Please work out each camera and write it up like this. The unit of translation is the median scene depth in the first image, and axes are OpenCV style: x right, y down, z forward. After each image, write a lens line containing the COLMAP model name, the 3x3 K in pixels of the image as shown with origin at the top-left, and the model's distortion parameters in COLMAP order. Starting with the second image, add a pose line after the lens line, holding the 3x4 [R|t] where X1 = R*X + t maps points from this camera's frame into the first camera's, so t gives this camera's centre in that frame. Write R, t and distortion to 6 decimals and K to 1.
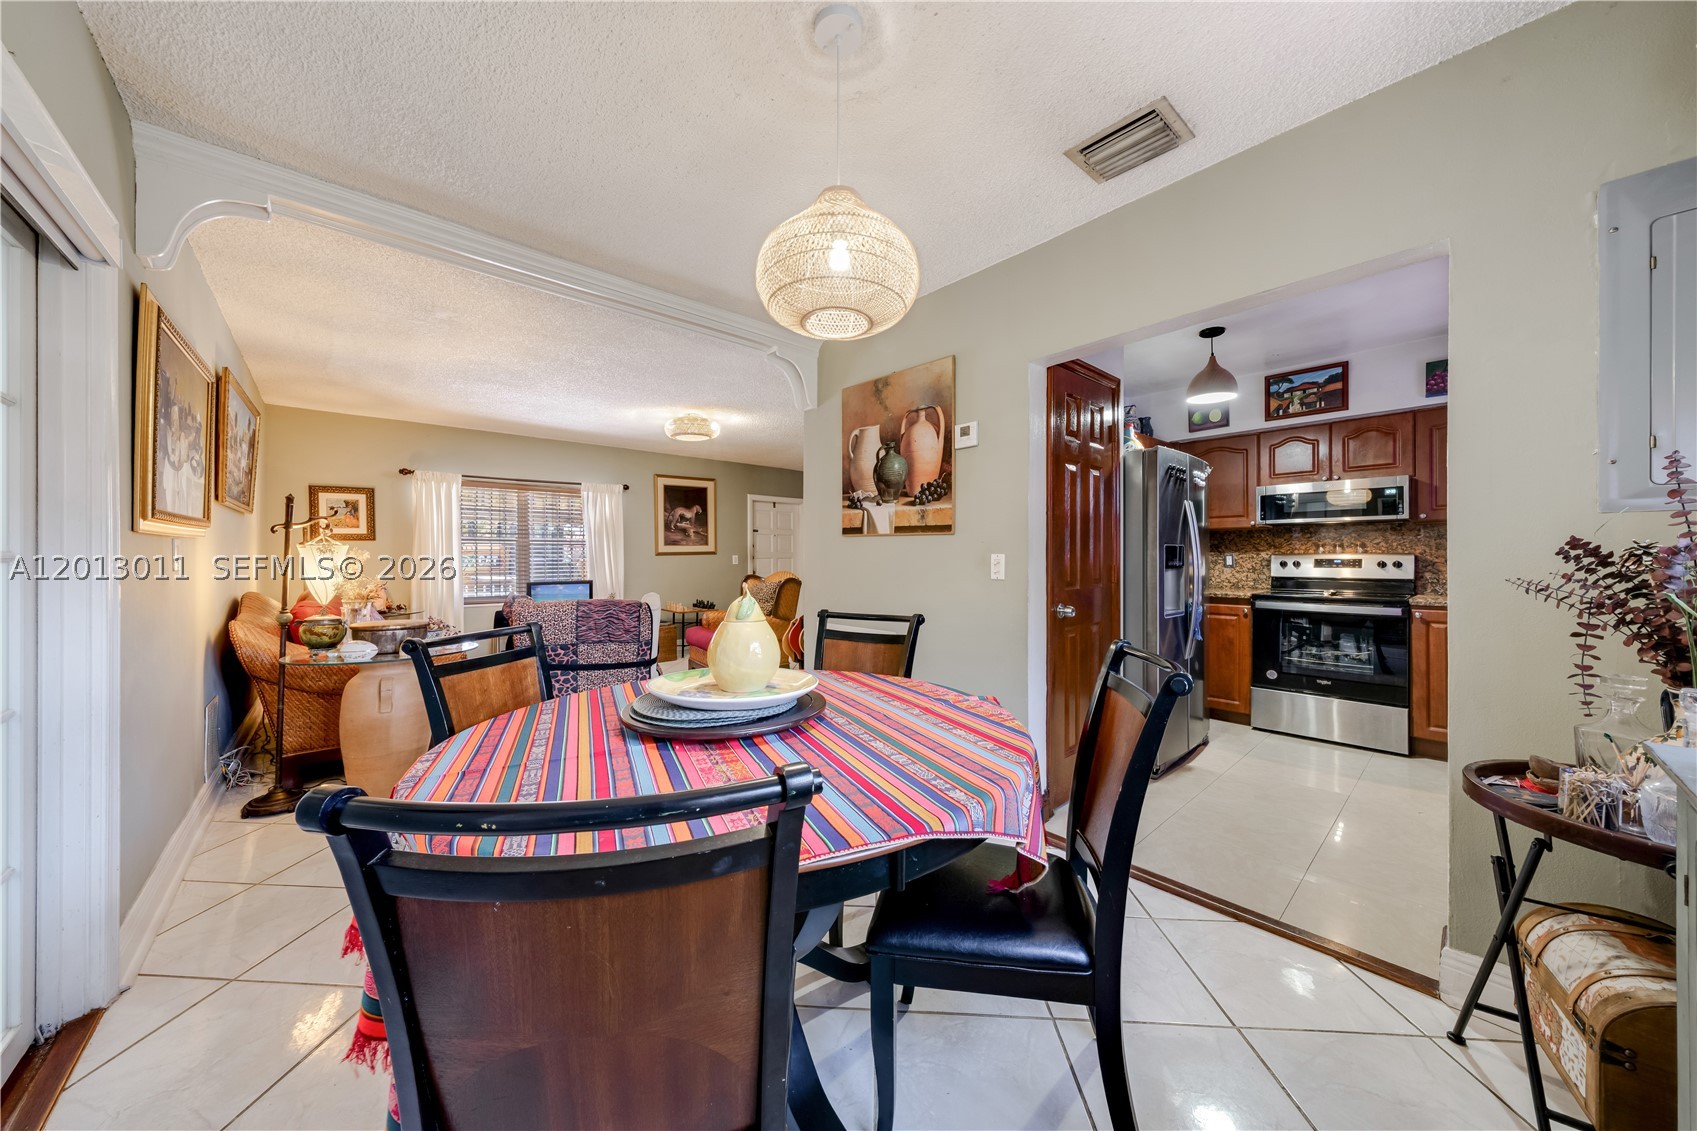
lens RADIAL K [[576.3, 0, 841.7], [0, 576.3, 560.2], [0, 0, 1]] dist [0.000151, -0.000006]
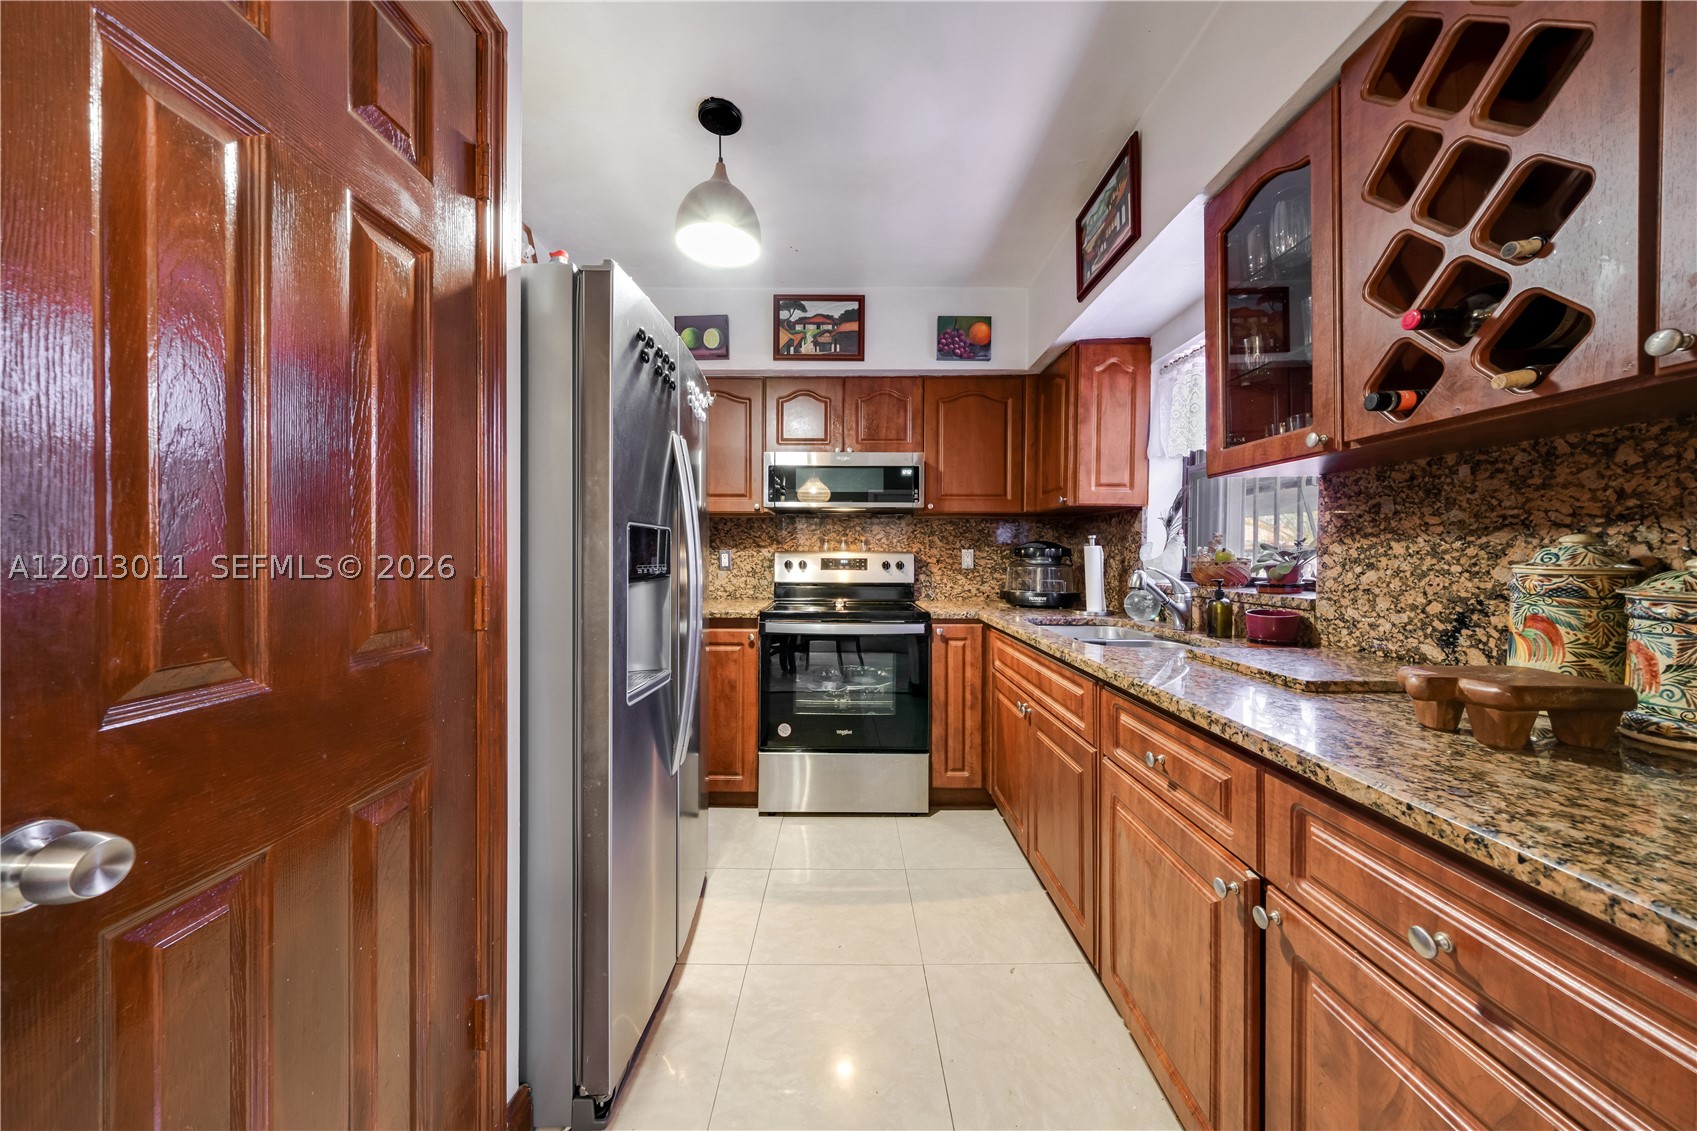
lens RADIAL K [[576.3, 0, 843.2], [0, 576.3, 558.4], [0, 0, 1]] dist [0.000151, -0.000006]
pose [[0.669817, 0.003221, 0.742519, 0.284378], [-0.003598, 0.999993, -0.001092, -0.001451], [-0.742518, -0.001940, 0.669824, 0.485705]]
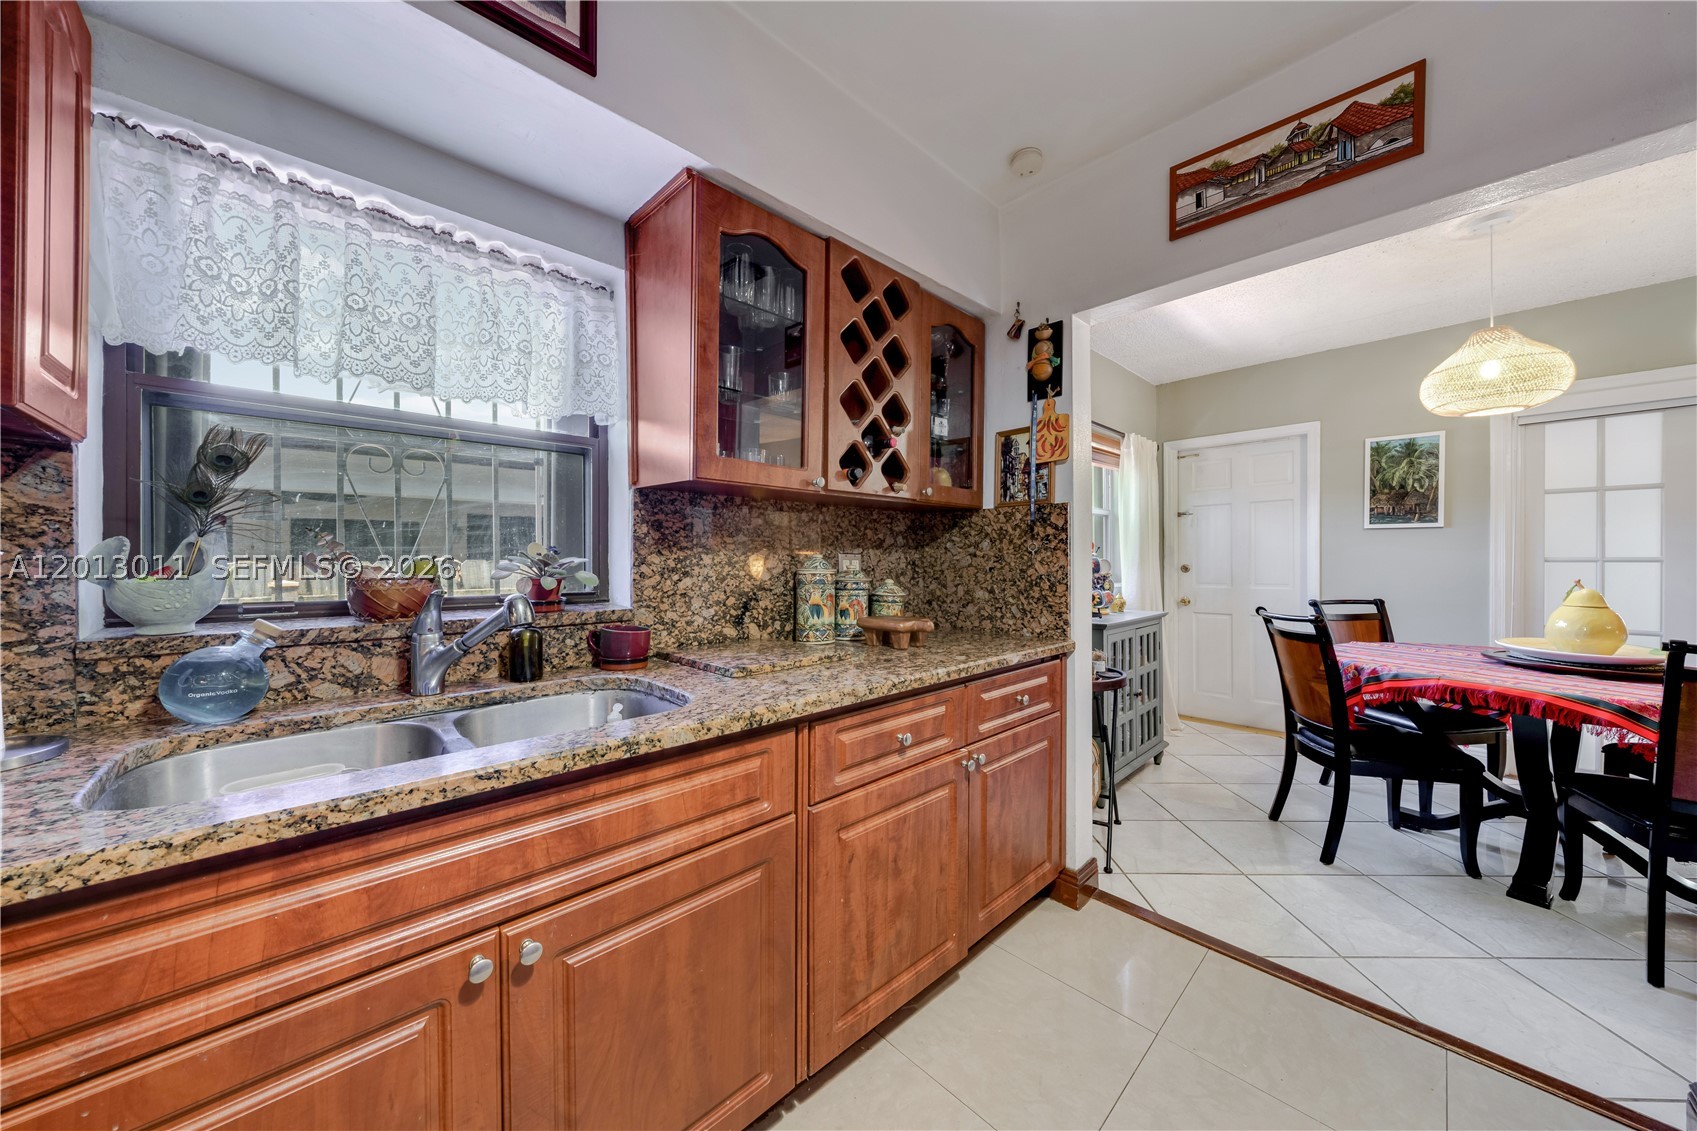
lens RADIAL K [[576.3, 0, 842.8], [0, 576.3, 568.3], [0, 0, 1]] dist [0.000151, -0.000006]
pose [[-0.999496, 0.007103, -0.030932, 1.180050], [0.006542, 0.999813, 0.018189, -0.020665], [0.031055, 0.017977, -0.999356, 1.506040]]
